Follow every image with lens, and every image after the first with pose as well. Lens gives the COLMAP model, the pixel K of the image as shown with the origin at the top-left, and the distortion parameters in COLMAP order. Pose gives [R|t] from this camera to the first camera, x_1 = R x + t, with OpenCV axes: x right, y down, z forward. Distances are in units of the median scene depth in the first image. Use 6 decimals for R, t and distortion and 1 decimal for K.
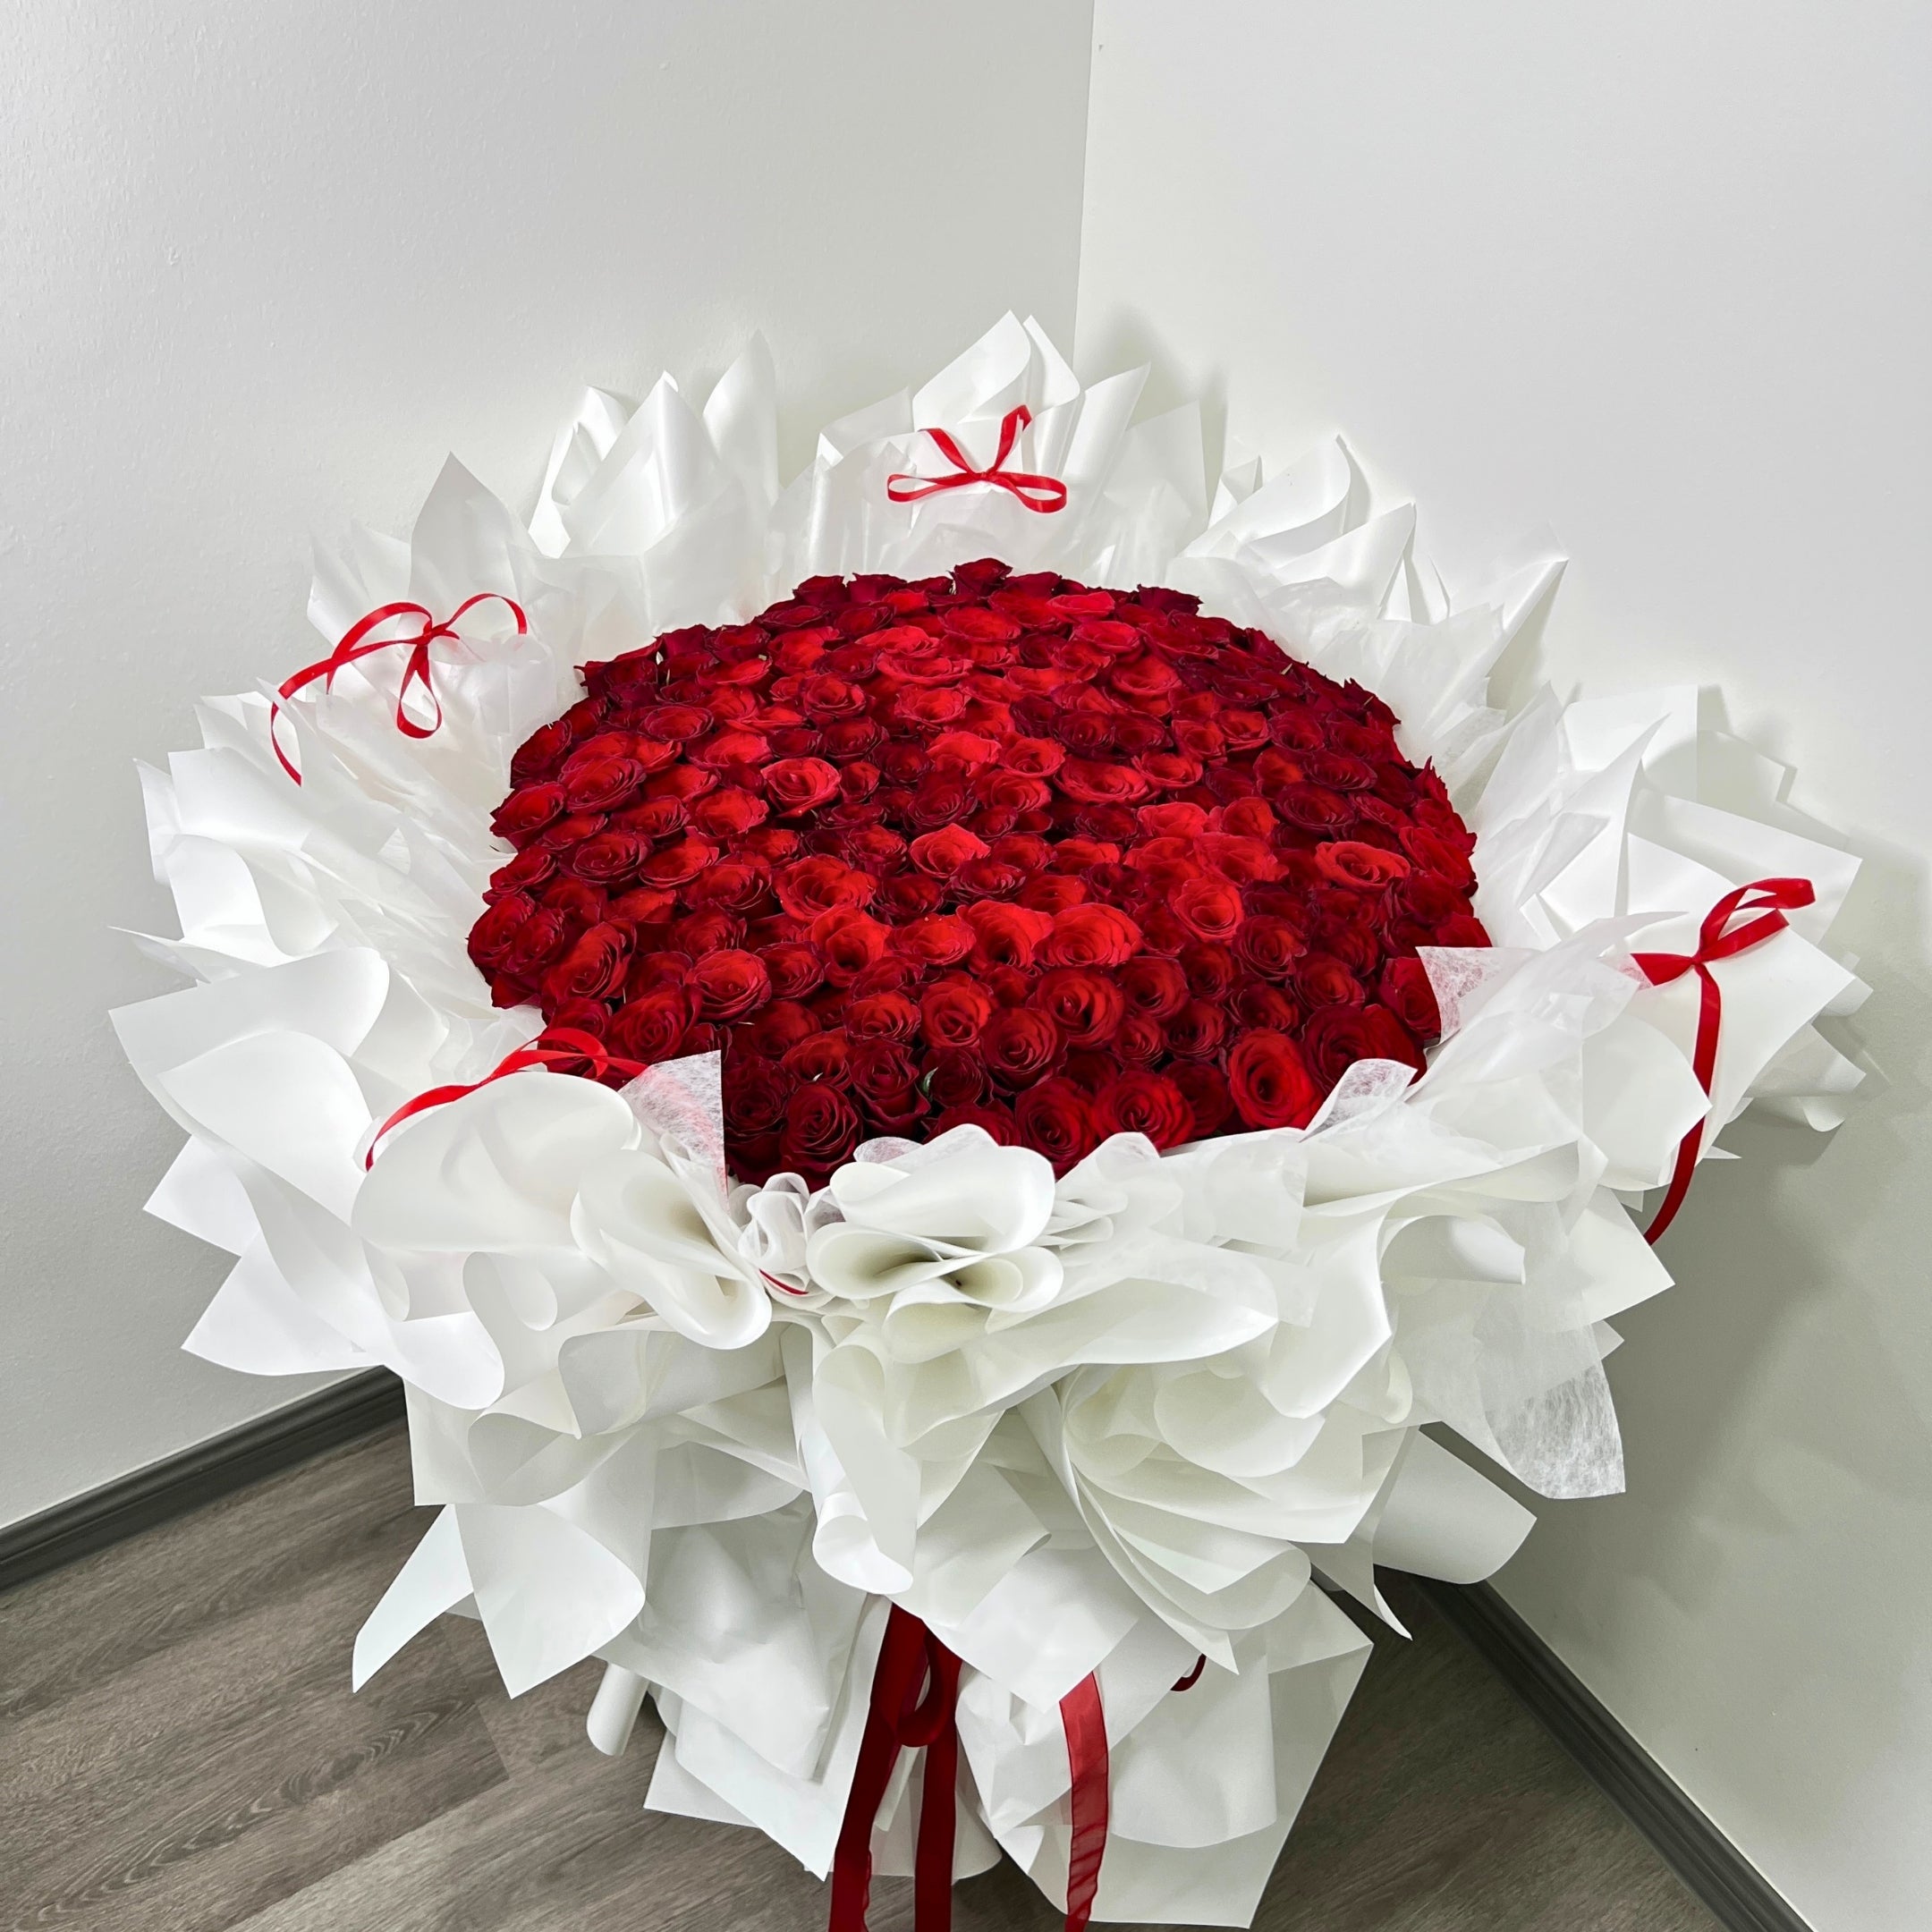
lens RADIAL K [[1969.5, 0, 975.8], [0, 1969.5, 1013.8], [0, 0, 1]] dist [0.211748, -0.712784]
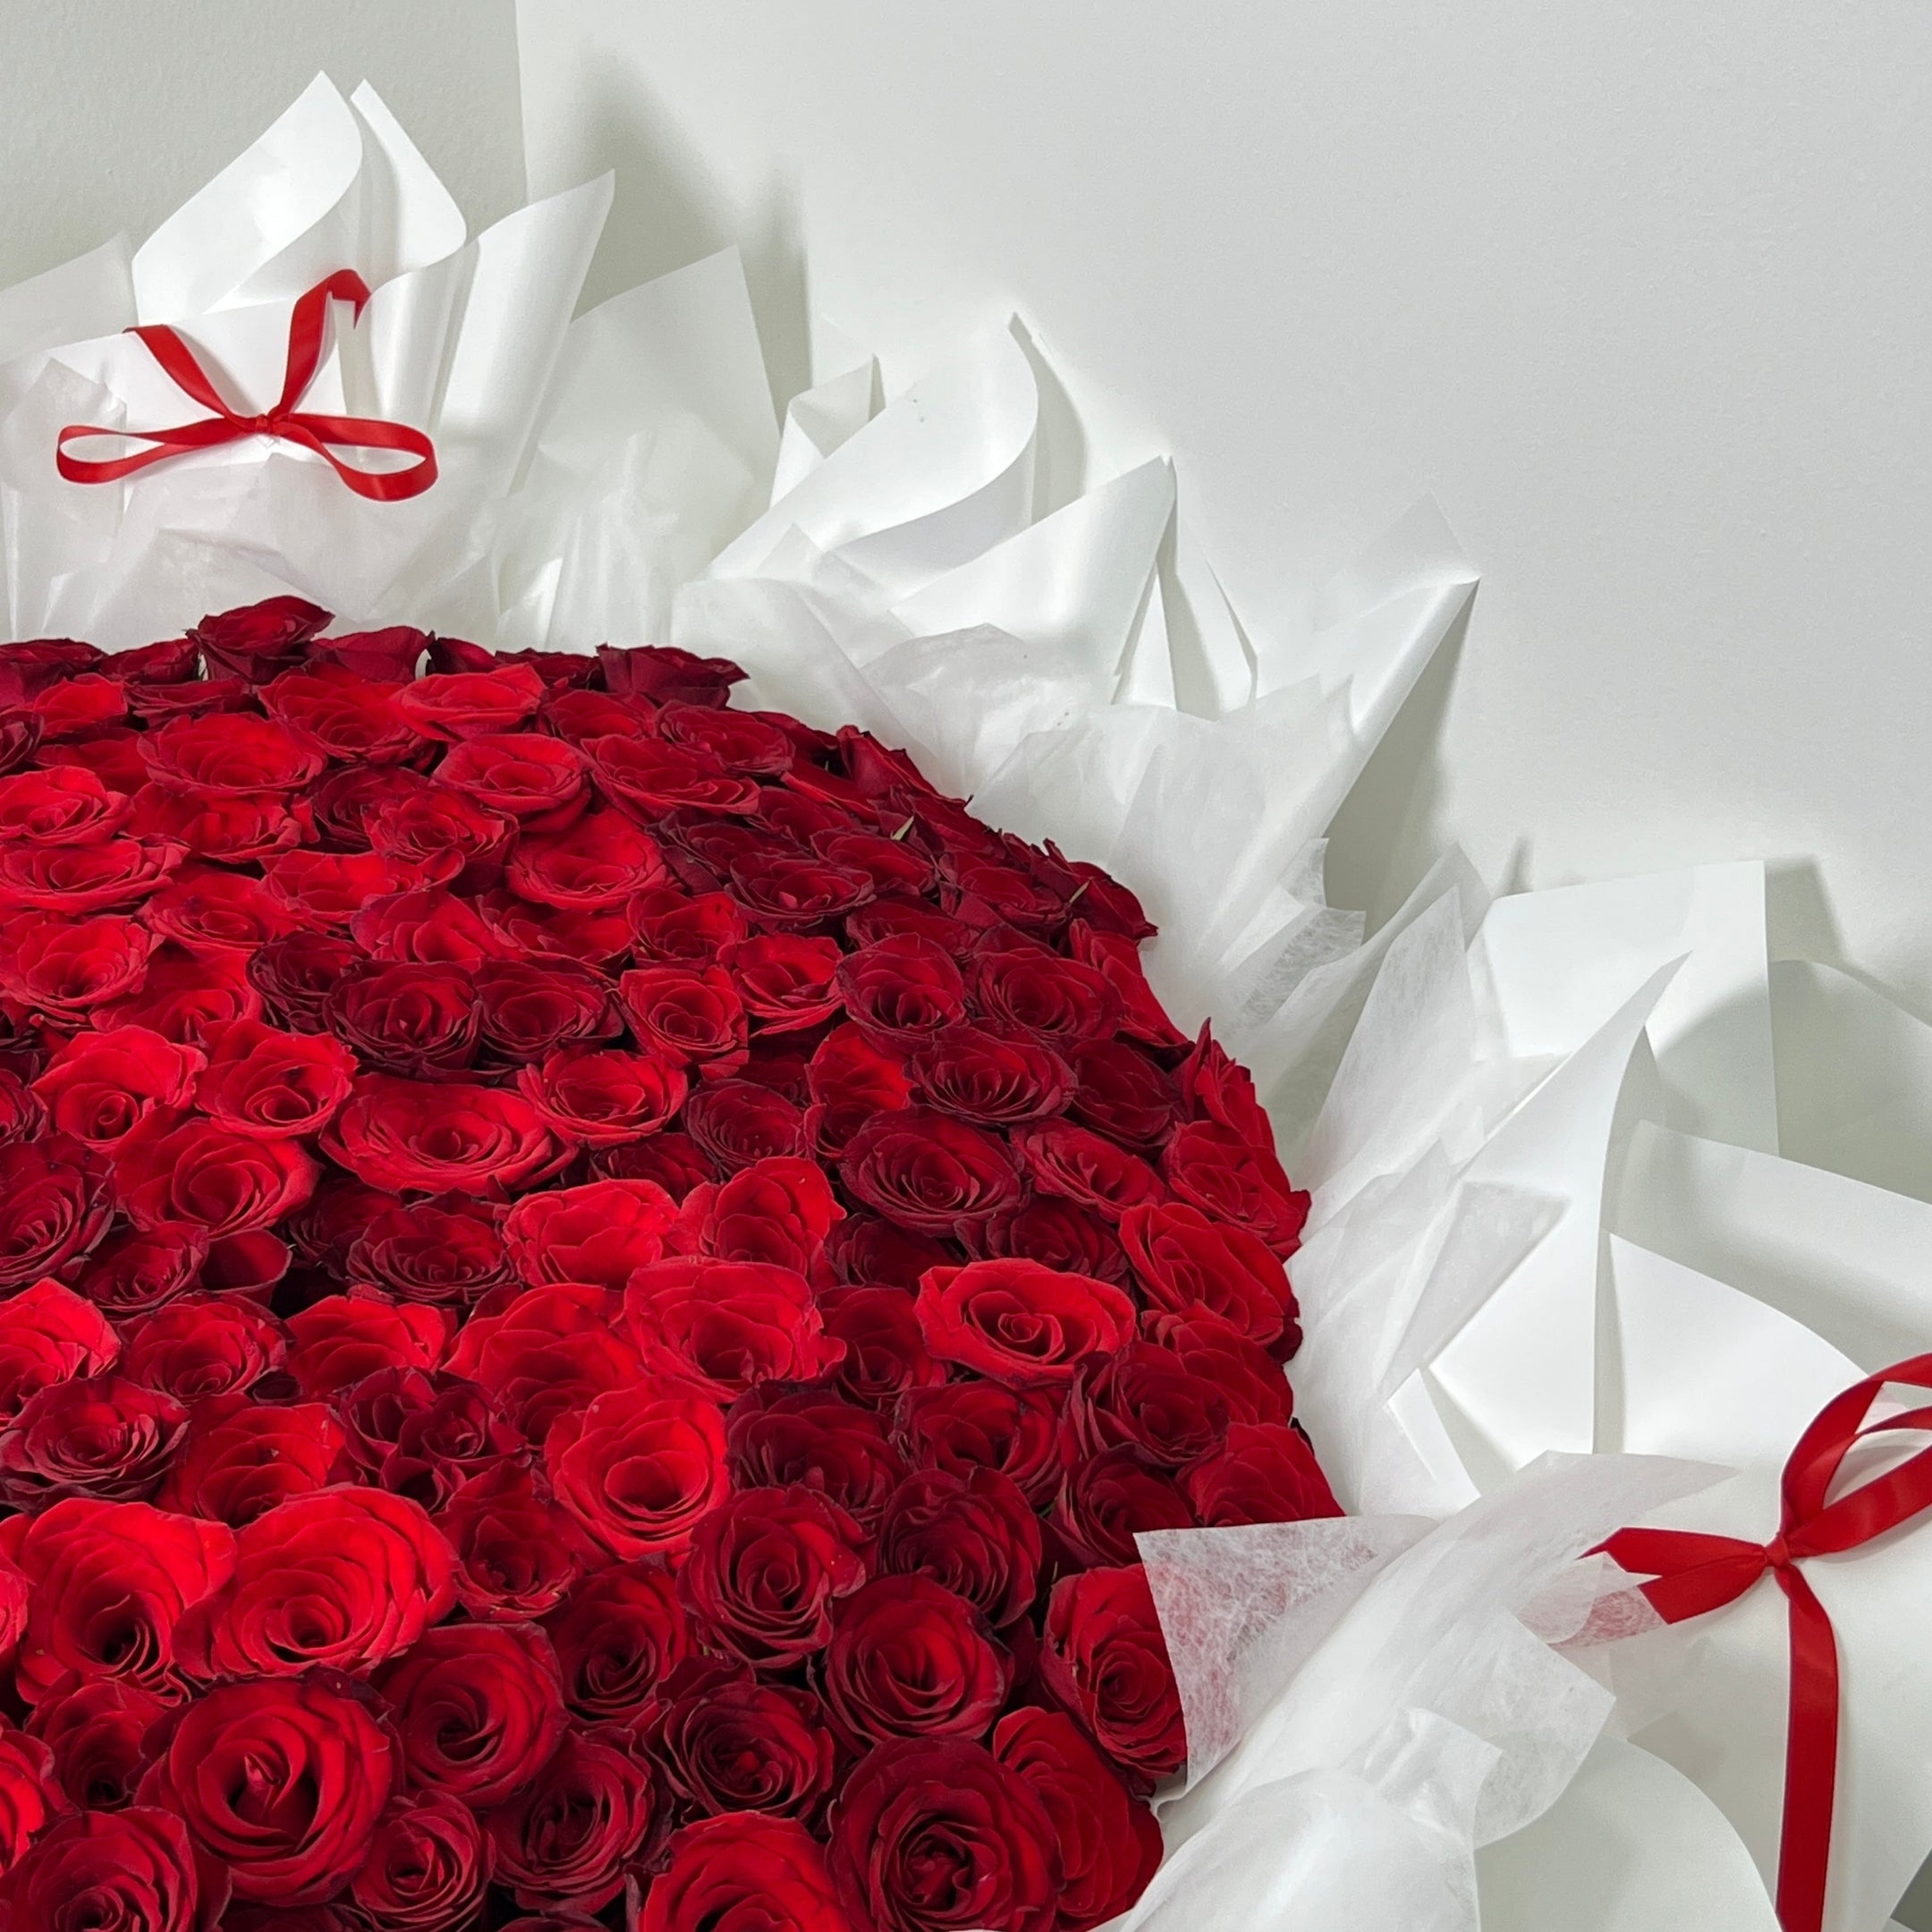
lens RADIAL K [[3004.5, 0, 1019.7], [0, 3004.5, 967.5], [0, 0, 1]] dist [0.222324, -0.732483]
pose [[0.997956, -0.049559, 0.040355, 0.166211], [0.051053, 0.998016, -0.036857, -0.123743], [-0.038448, 0.038842, 0.998505, 0.330308]]
